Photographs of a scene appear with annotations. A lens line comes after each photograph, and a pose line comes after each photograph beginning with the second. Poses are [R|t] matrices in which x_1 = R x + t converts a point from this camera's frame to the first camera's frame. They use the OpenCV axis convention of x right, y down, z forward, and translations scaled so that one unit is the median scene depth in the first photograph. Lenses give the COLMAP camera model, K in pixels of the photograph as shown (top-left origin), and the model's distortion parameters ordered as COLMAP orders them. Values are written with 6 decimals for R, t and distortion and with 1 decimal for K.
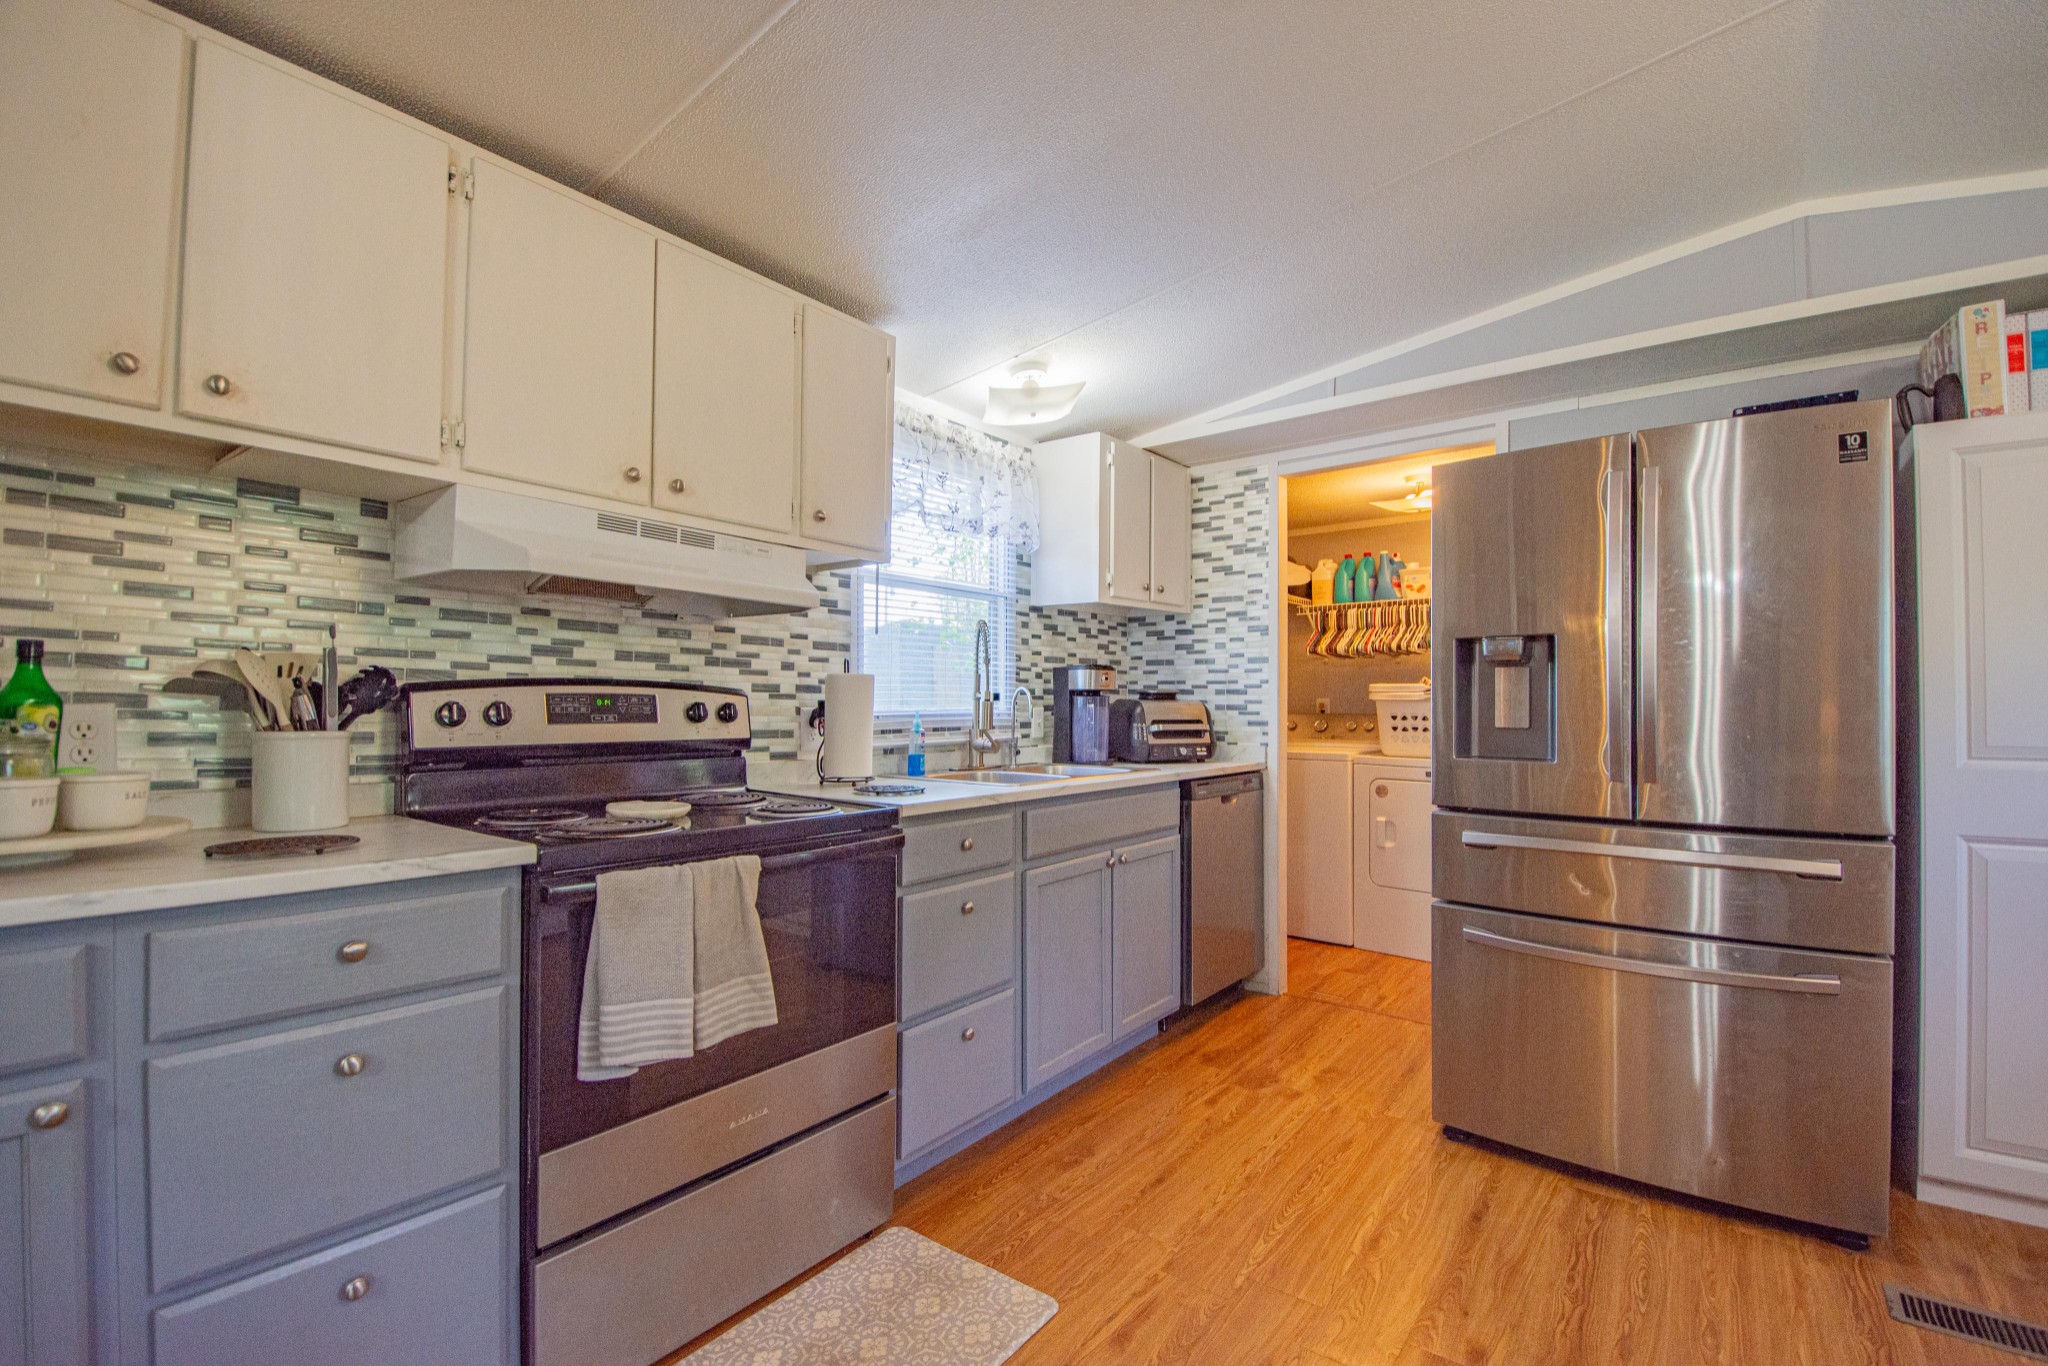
lens RADIAL K [[893.0, 0, 1035.0], [0, 893.0, 694.8], [0, 0, 1]] dist [0.006948, -0.014826]
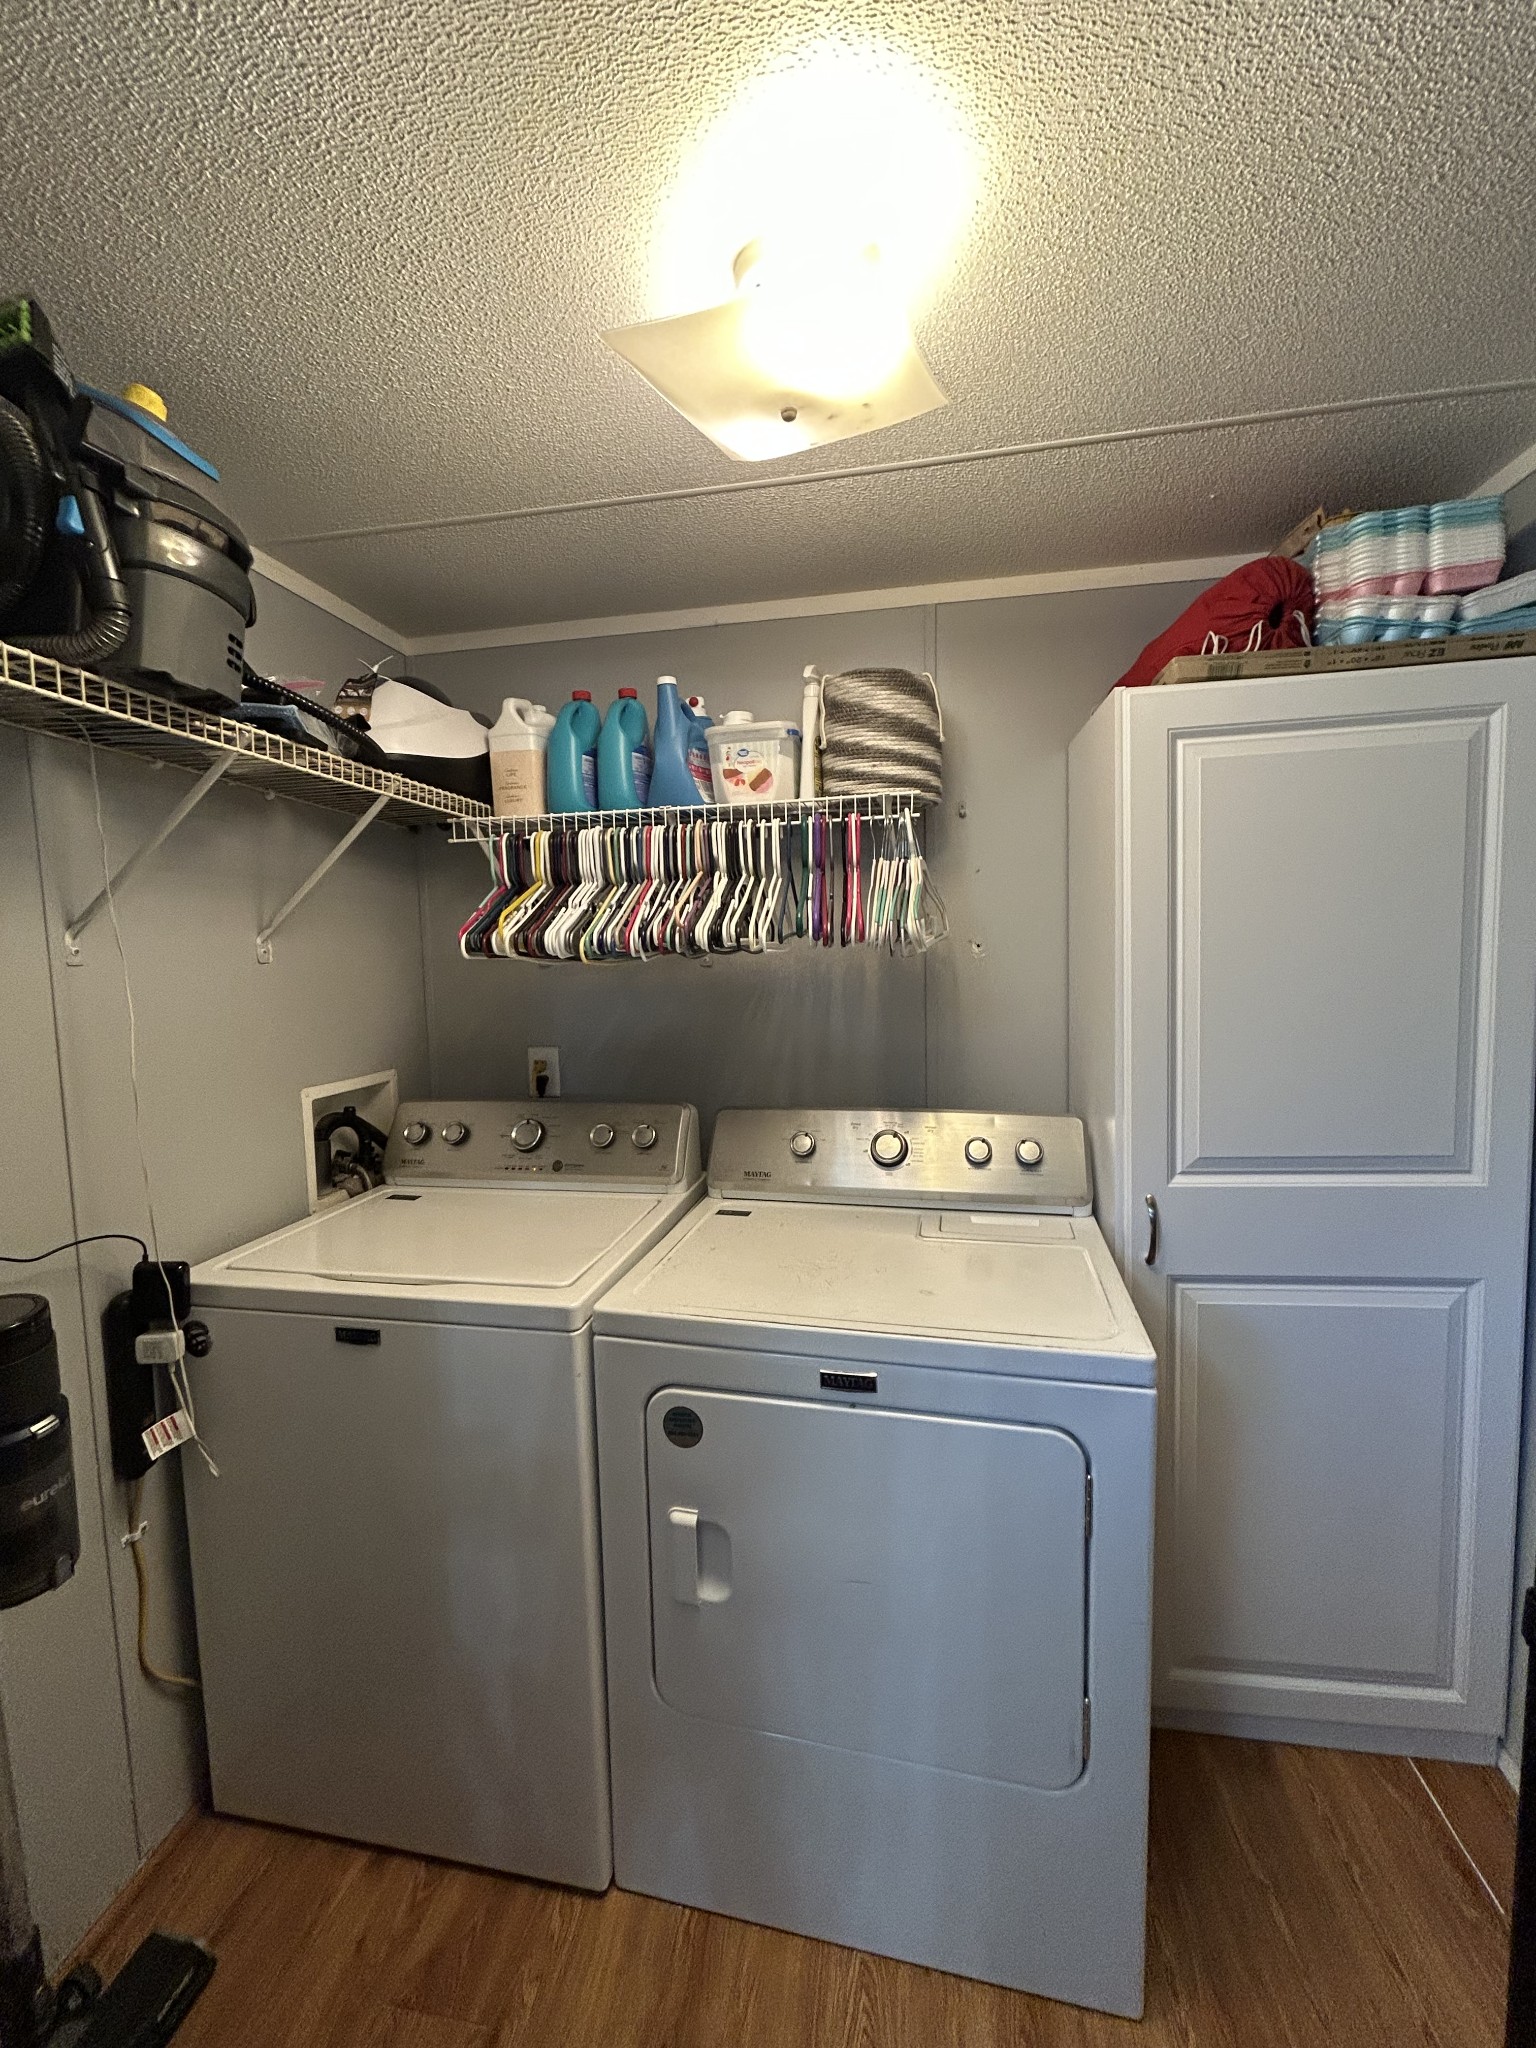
lens RADIAL K [[834.7, 0, 772.0], [0, 834.7, 1031.8], [0, 0, 1]] dist [0.000457, 0.000006]
pose [[0.881823, -0.061628, 0.467537, 0.503189], [0.018775, 0.995226, 0.095772, -0.087371], [-0.471208, -0.075676, 0.878770, 1.294203]]
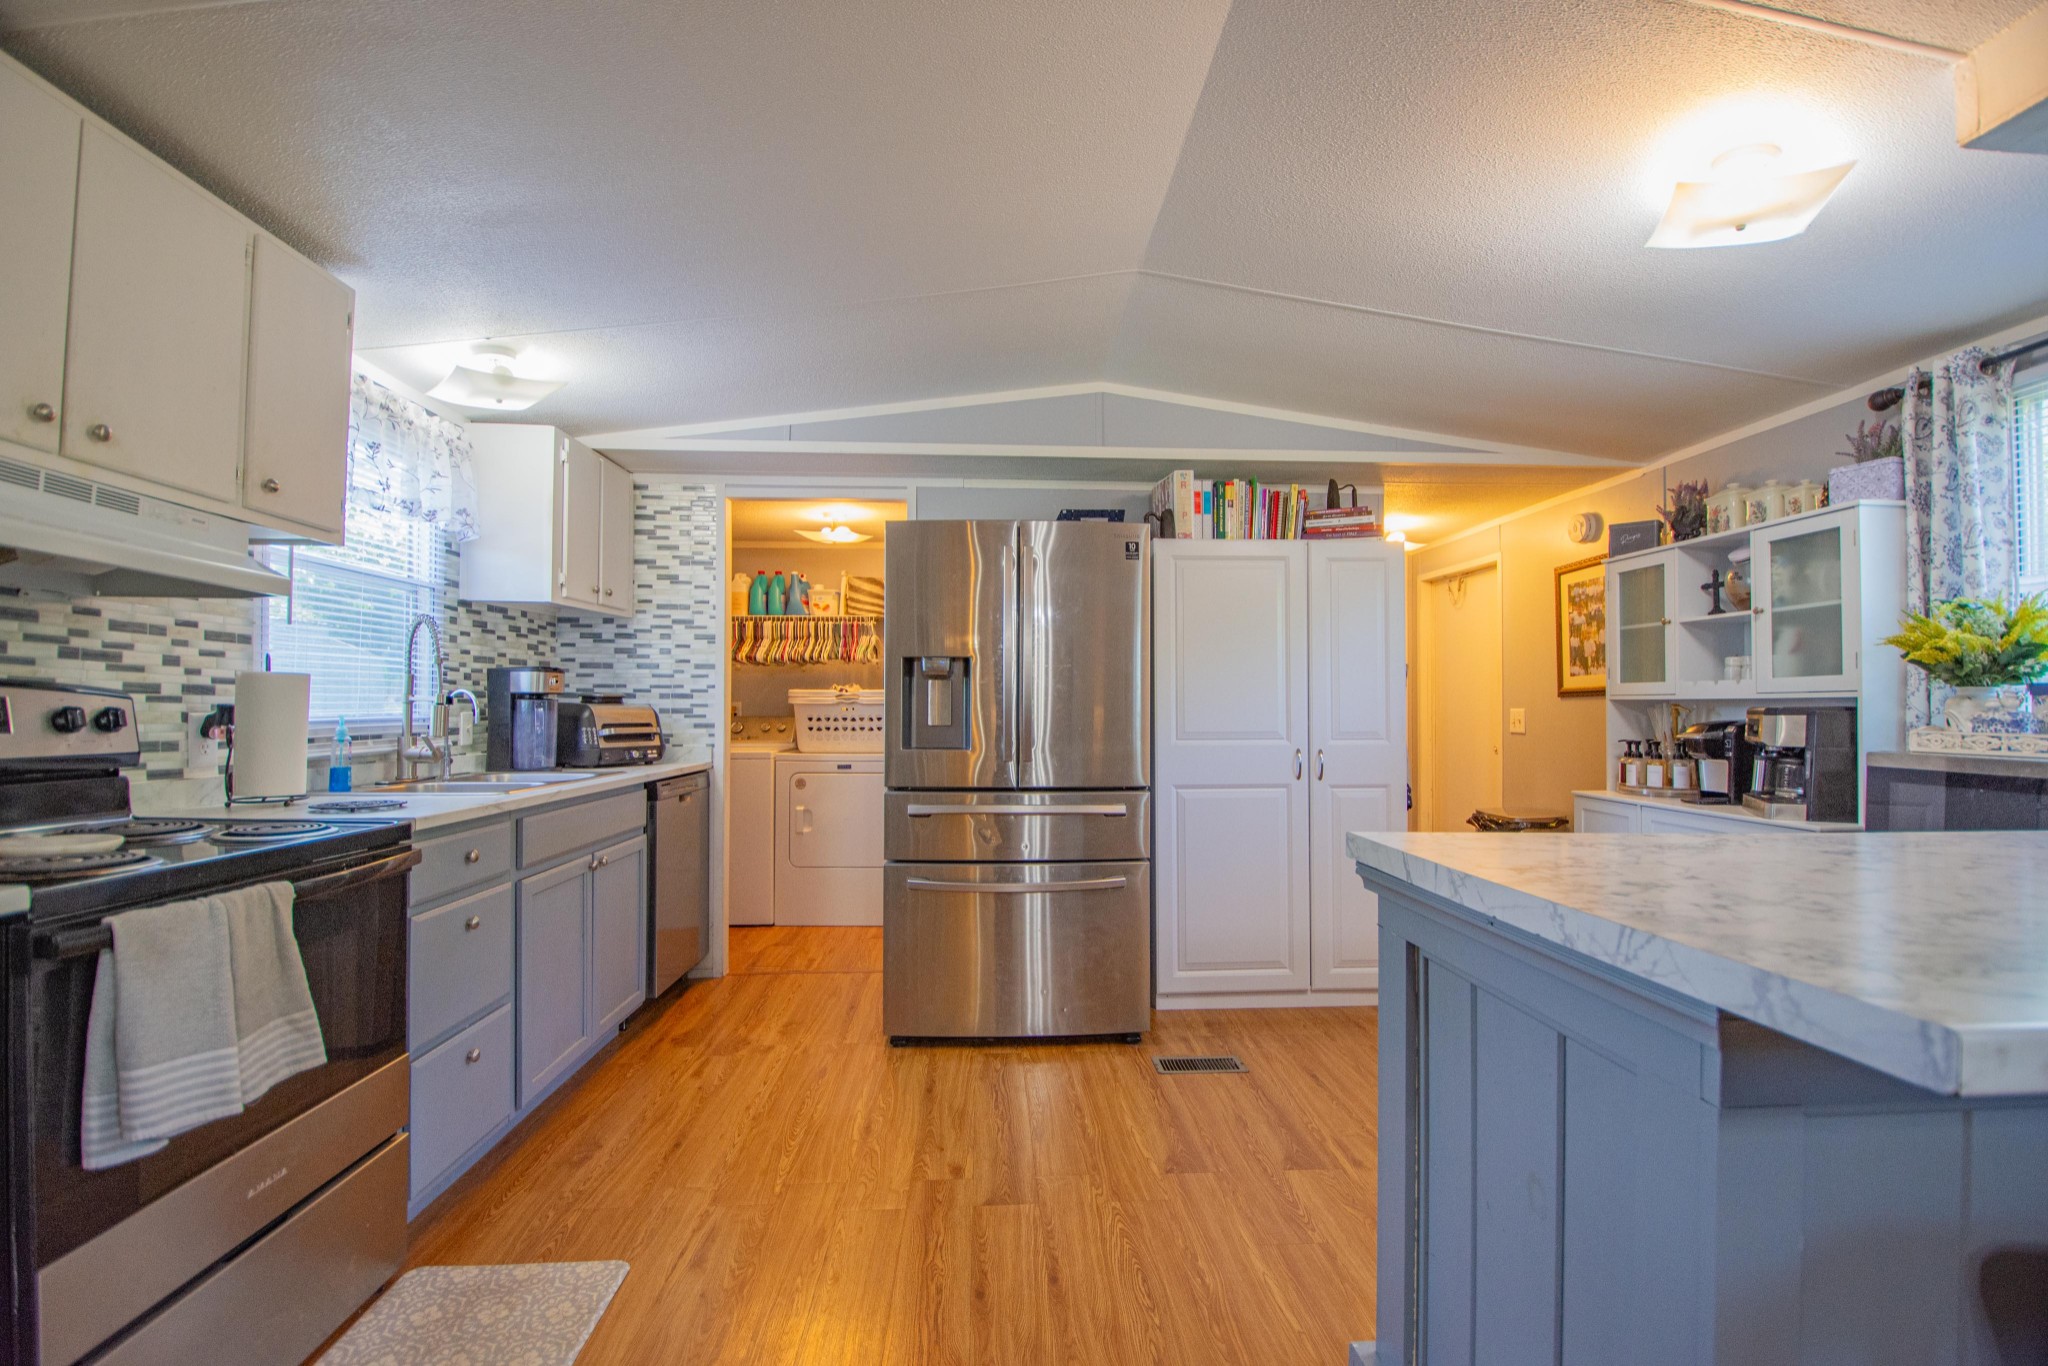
lens RADIAL K [[893.0, 0, 1037.2], [0, 893.0, 694.0], [0, 0, 1]] dist [0.006948, -0.014826]
pose [[0.756100, 0.008404, 0.654402, -0.225358], [-0.005656, 0.999964, -0.006307, -0.002161], [-0.654431, 0.001068, 0.756121, -0.102771]]
